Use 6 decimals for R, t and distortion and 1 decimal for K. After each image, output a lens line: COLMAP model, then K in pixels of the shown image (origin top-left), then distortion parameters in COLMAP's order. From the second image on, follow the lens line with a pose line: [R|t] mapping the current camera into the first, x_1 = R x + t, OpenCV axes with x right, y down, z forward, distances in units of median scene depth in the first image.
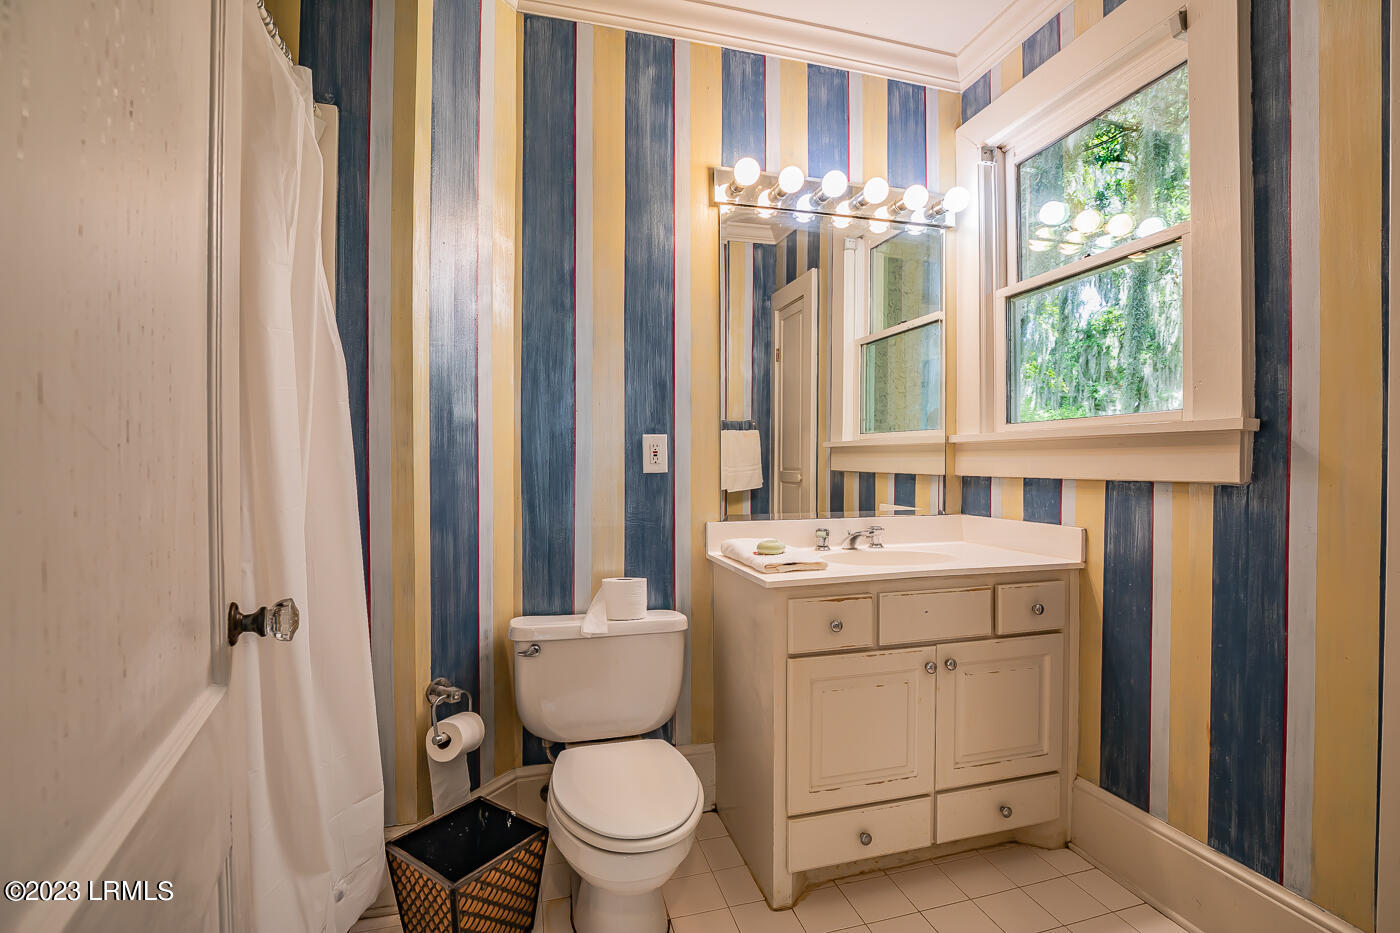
lens RADIAL K [[643.7, 0, 707.0], [0, 643.7, 468.1], [0, 0, 1]] dist [-0.030647, 0.001899]
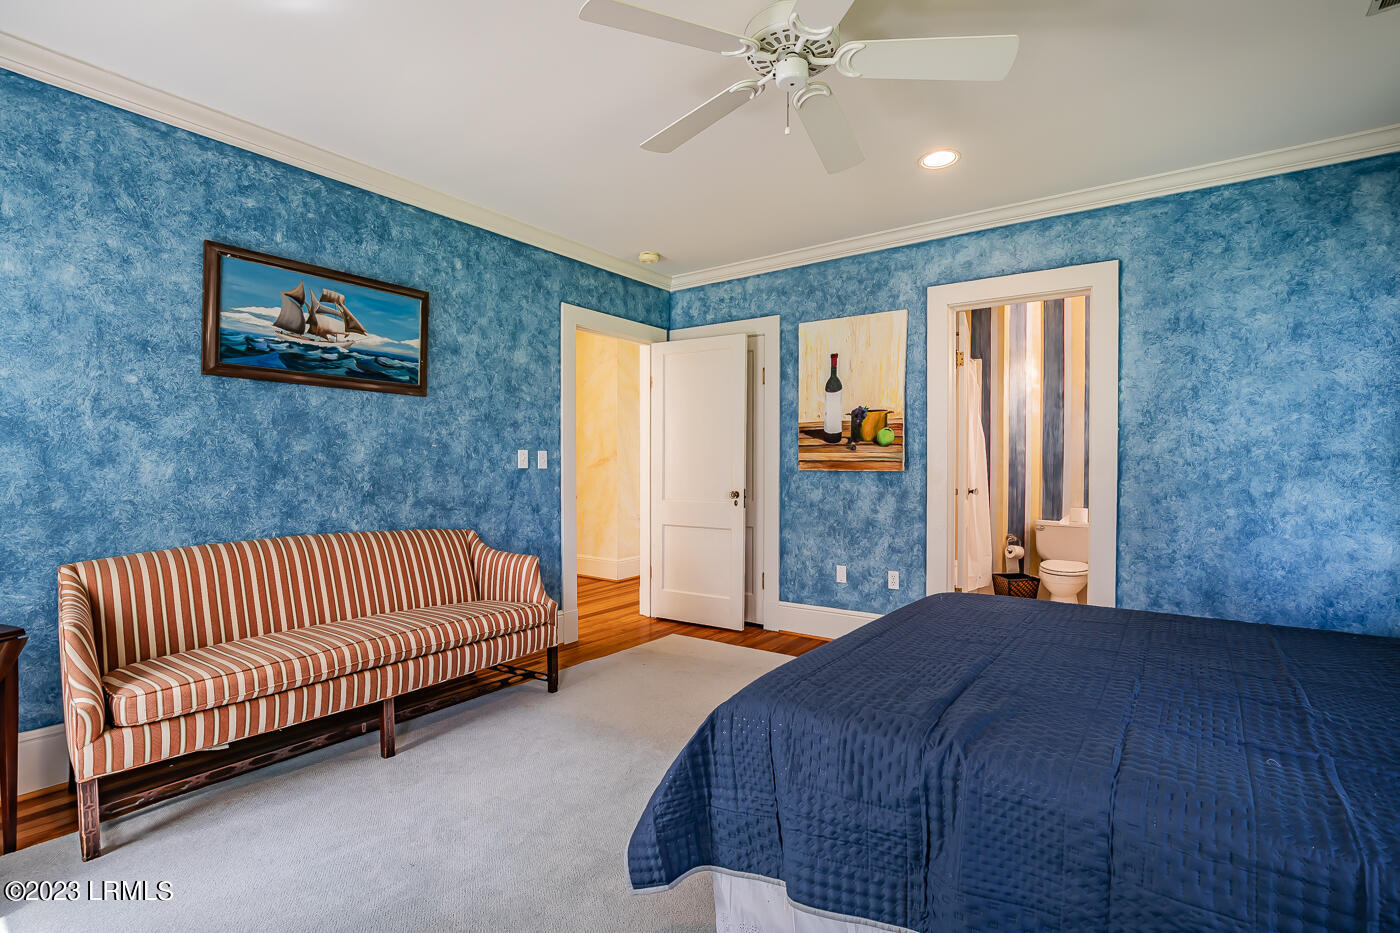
lens RADIAL K [[643.7, 0, 718.3], [0, 643.7, 474.4], [0, 0, 1]] dist [-0.030647, 0.001899]
pose [[0.614296, 0.014354, -0.788945, 1.005333], [-0.002490, 0.999865, 0.016252, -0.007231], [0.789072, -0.008020, 0.614249, -1.763602]]
